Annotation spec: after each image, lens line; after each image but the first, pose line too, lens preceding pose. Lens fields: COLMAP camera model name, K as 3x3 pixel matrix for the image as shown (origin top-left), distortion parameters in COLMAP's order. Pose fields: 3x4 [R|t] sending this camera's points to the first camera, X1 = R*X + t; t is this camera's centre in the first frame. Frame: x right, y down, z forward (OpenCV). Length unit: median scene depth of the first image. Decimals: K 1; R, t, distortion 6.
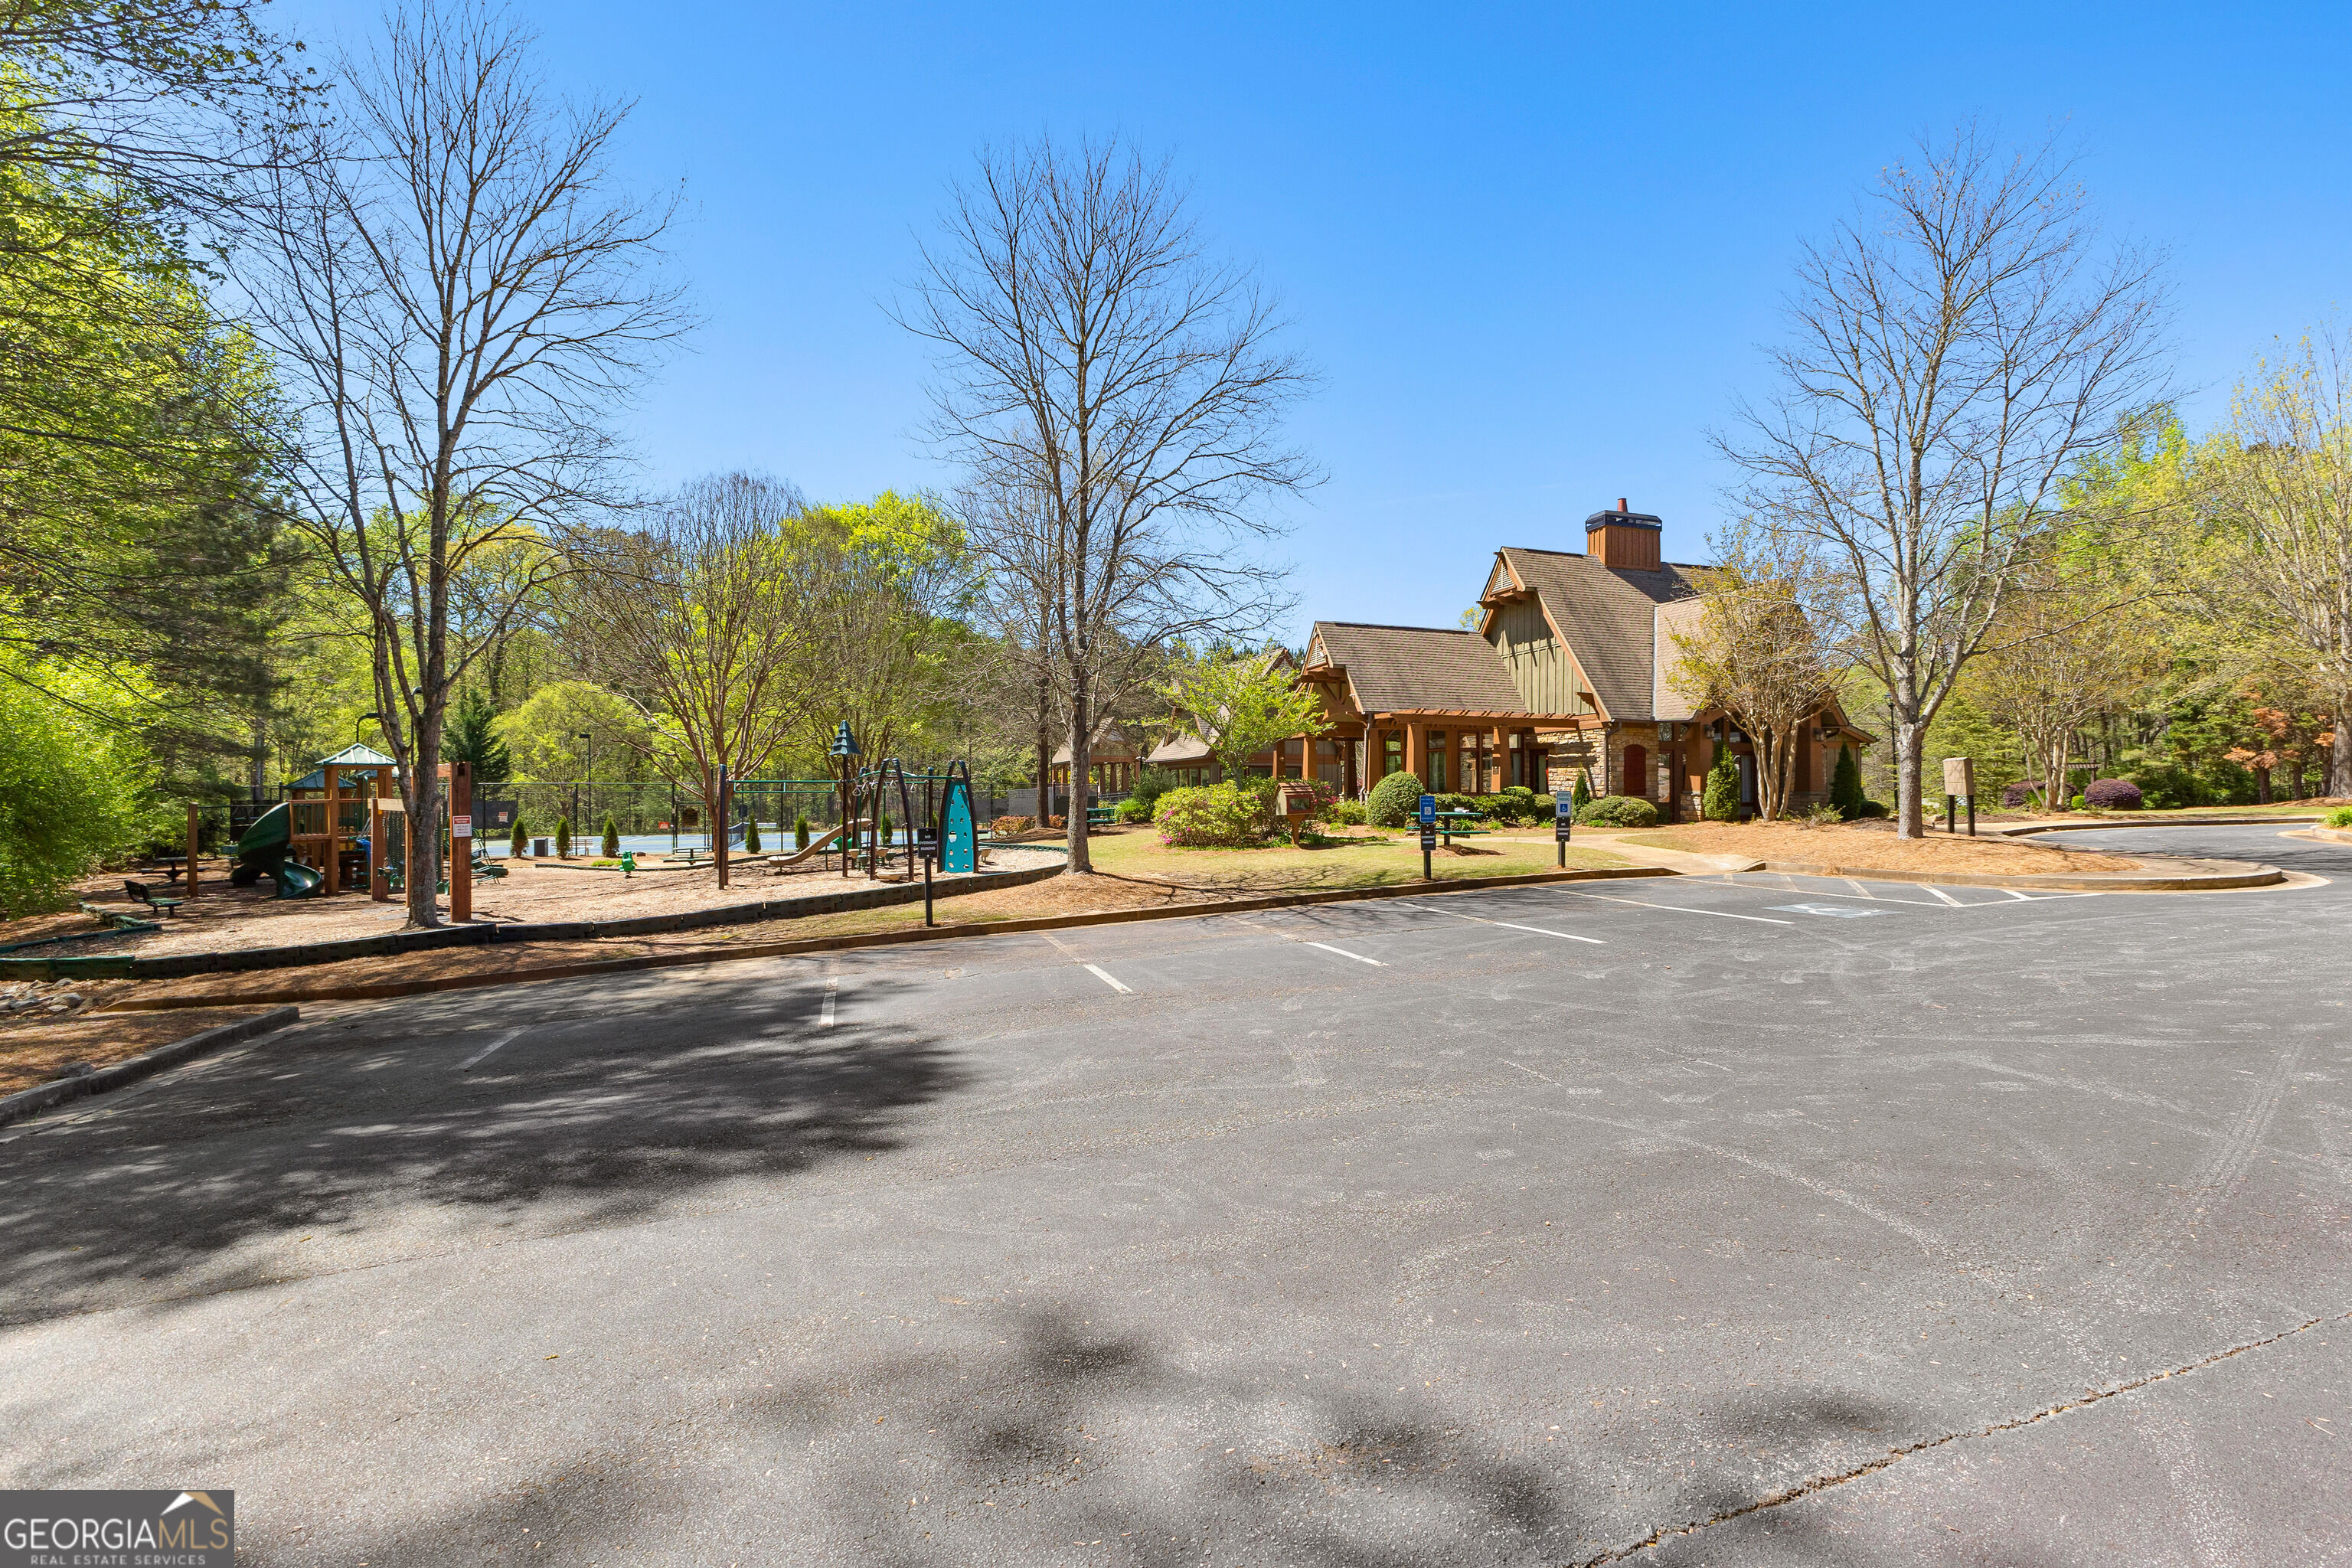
lens RADIAL K [[1030.4, 0, 1177.4], [0, 1030.4, 779.0], [0, 0, 1]] dist [0.014266, -0.001373]
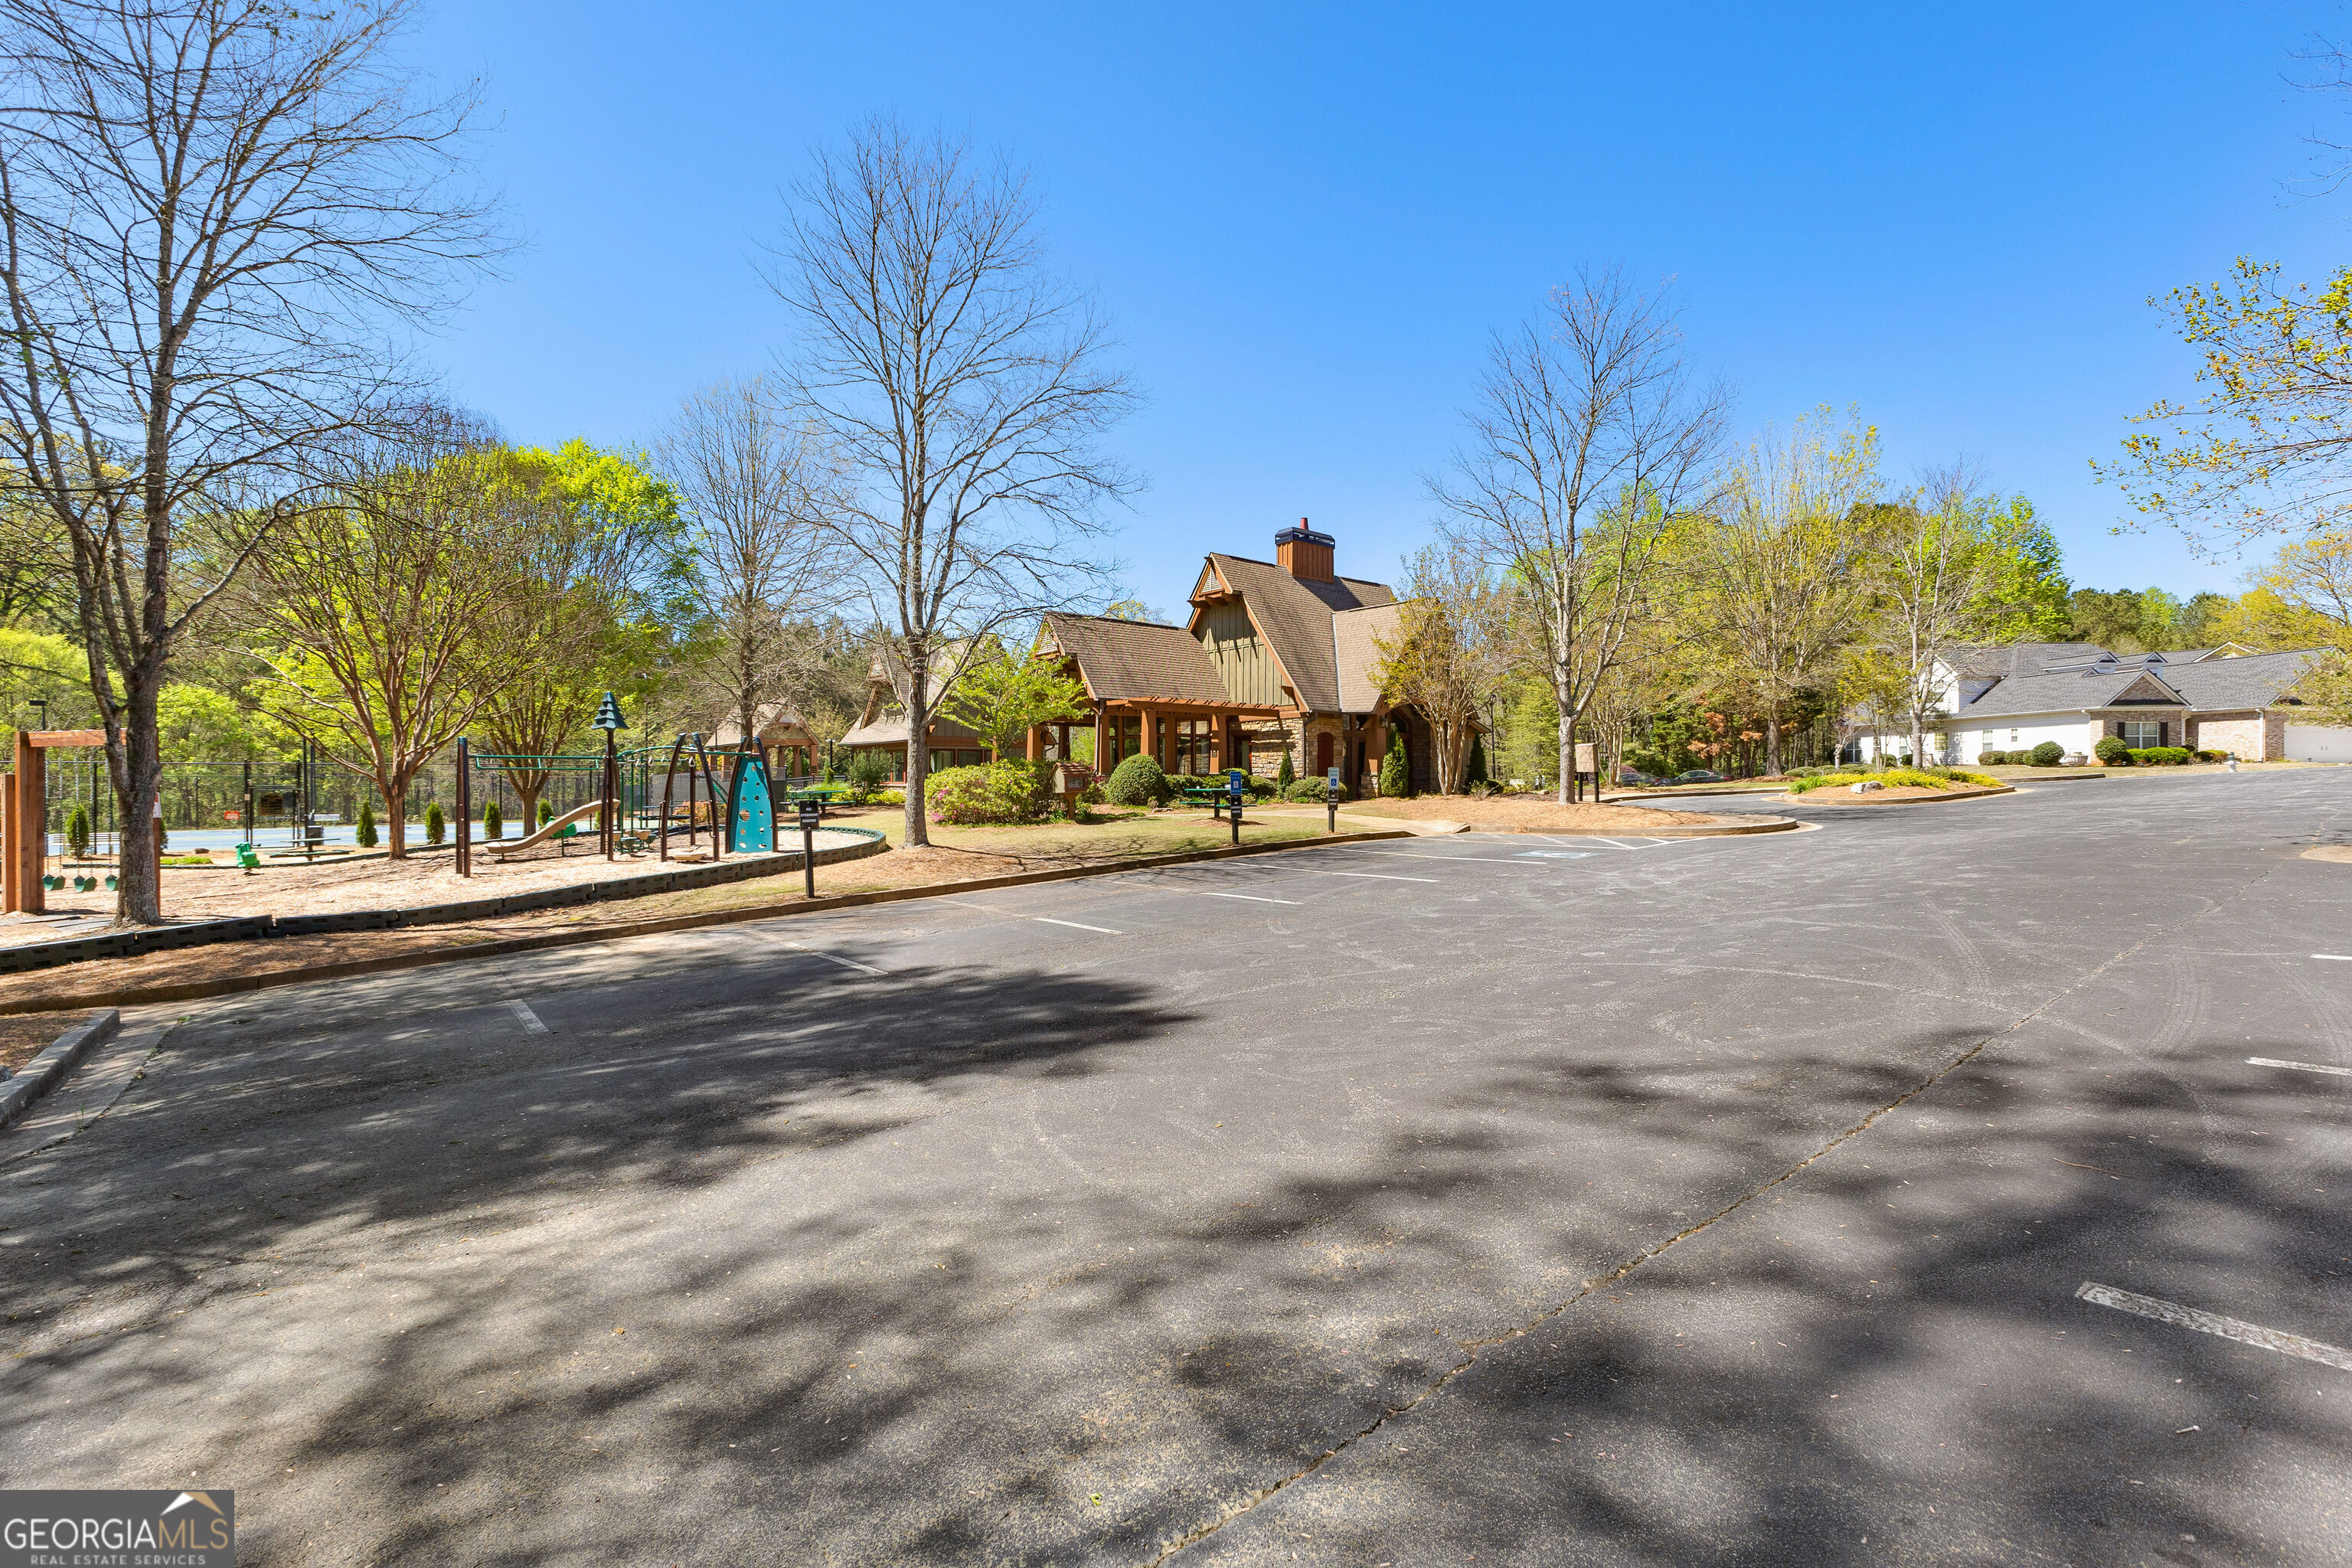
lens RADIAL K [[1030.4, 0, 1169.6], [0, 1030.4, 777.5], [0, 0, 1]] dist [0.014266, -0.001373]
pose [[0.939892, -0.000600, 0.341471, -0.130100], [-0.002938, 0.999947, 0.009844, 0.007251], [-0.341459, -0.010256, 0.939841, -0.033971]]
